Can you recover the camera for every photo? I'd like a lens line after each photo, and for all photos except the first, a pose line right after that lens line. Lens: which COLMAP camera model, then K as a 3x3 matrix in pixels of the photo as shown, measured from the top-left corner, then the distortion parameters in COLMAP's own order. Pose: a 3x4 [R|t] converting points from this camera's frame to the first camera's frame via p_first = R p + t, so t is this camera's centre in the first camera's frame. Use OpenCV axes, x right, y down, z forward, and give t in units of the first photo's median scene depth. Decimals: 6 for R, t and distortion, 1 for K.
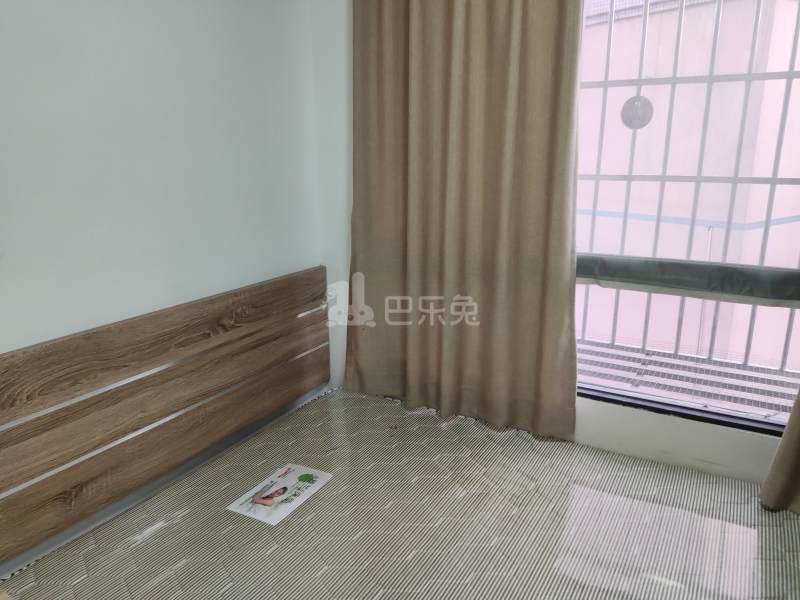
lens RADIAL K [[600.1, 0, 397.2], [0, 600.1, 294.7], [0, 0, 1]] dist [0.100027, -0.116853]
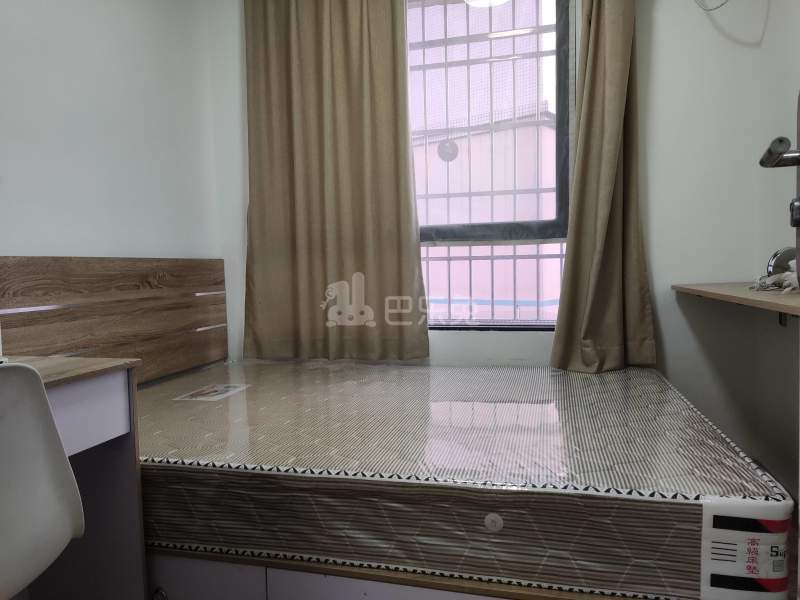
lens RADIAL K [[600.1, 0, 403.1], [0, 600.1, 297.8], [0, 0, 1]] dist [0.100027, -0.116853]
pose [[0.960392, -0.033213, 0.276665, -0.142743], [0.086924, 0.979036, -0.184208, 0.368131], [-0.264747, 0.200961, 0.943146, -0.303887]]
